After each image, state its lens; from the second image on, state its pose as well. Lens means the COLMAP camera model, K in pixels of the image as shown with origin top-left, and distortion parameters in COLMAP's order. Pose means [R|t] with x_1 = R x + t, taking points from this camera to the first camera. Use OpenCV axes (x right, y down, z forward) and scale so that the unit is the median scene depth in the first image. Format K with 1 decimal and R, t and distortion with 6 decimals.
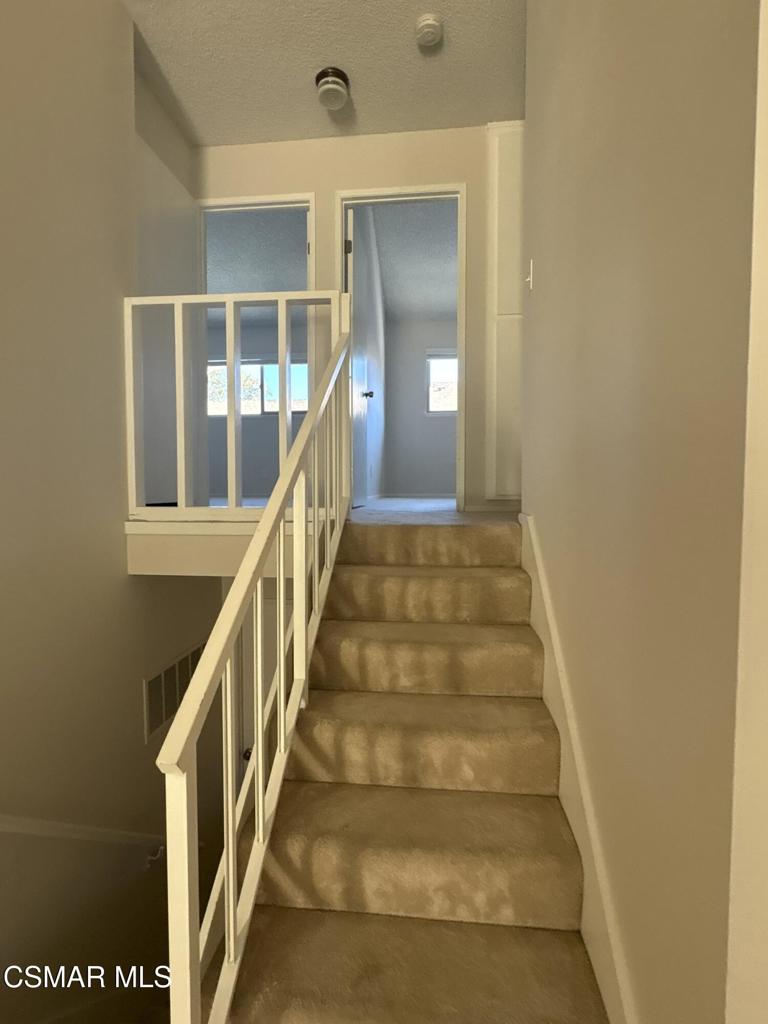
lens RADIAL K [[508.6, 0, 381.1], [0, 508.6, 511.3], [0, 0, 1]] dist [0.001740, -0.002181]
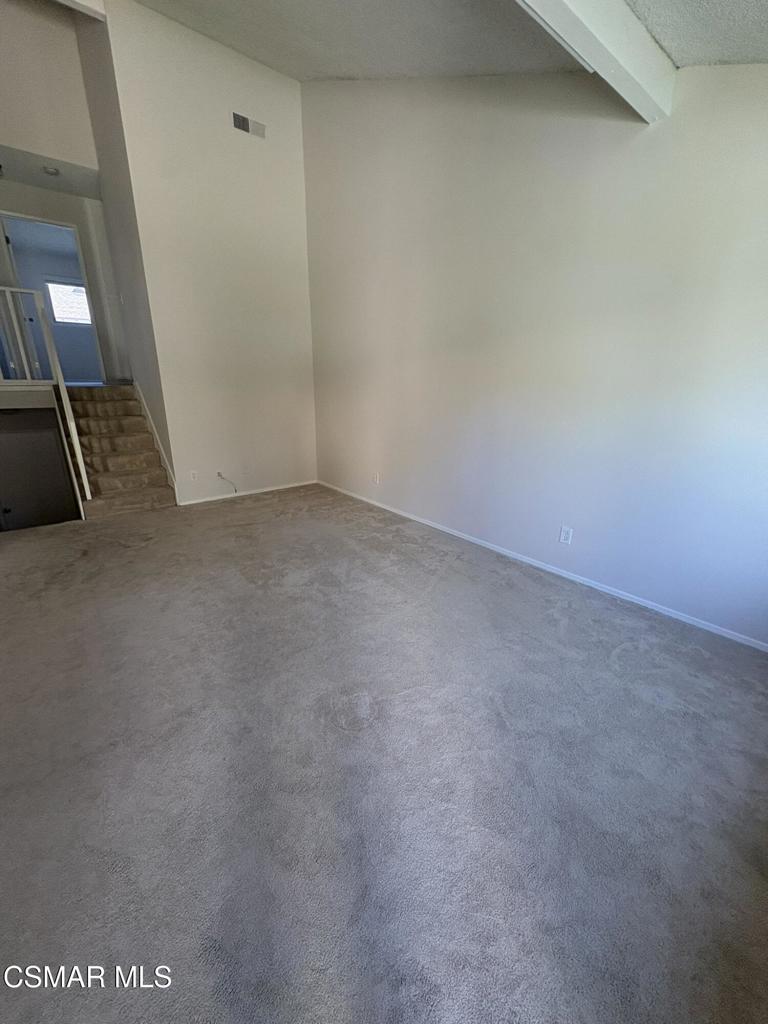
lens RADIAL K [[406.5, 0, 382.3], [0, 406.5, 511.4], [0, 0, 1]] dist [0.000841, -0.000720]
pose [[0.706280, -0.211353, 0.675646, -0.531857], [0.030064, 0.962487, 0.269655, 0.153979], [-0.707294, -0.170140, 0.686140, -2.054351]]
